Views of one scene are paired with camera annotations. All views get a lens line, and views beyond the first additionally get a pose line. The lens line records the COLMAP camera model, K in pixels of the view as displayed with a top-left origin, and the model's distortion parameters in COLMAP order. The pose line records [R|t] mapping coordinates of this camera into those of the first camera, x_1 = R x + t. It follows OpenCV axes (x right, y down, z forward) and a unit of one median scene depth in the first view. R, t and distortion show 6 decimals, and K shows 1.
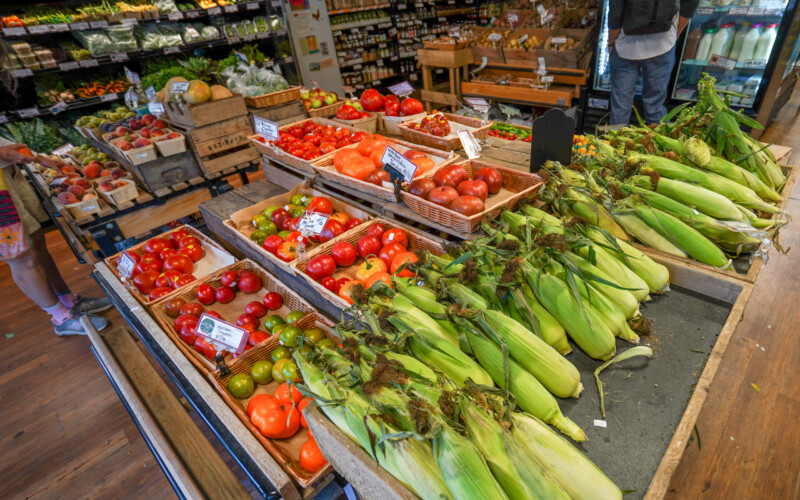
lens RADIAL K [[411.2, 0, 446.6], [0, 411.2, 278.5], [0, 0, 1]] dist [-0.062376, 0.026105]
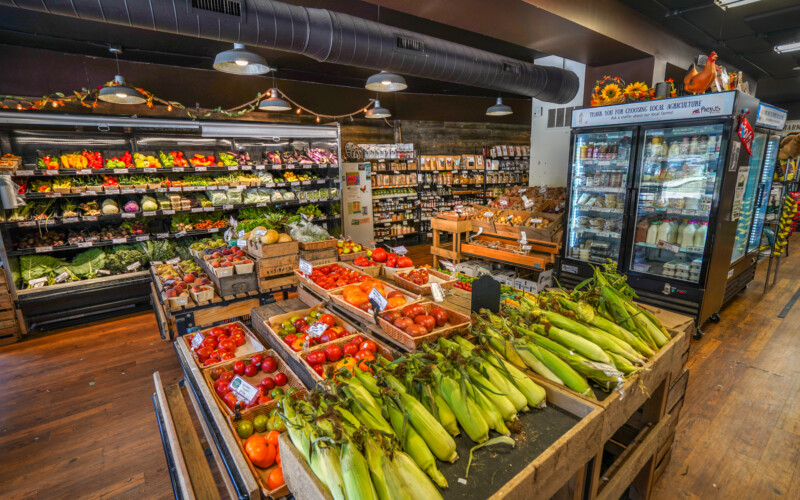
lens RADIAL K [[378.0, 0, 400.0], [0, 378.0, 250.0], [0, 0, 1]] dist [-0.056124, 0.027004]
pose [[0.980597, 0.089525, -0.174400, 0.130633], [-0.151366, 0.911101, -0.383383, 0.058780], [0.124574, 0.402342, 0.906974, -0.246320]]
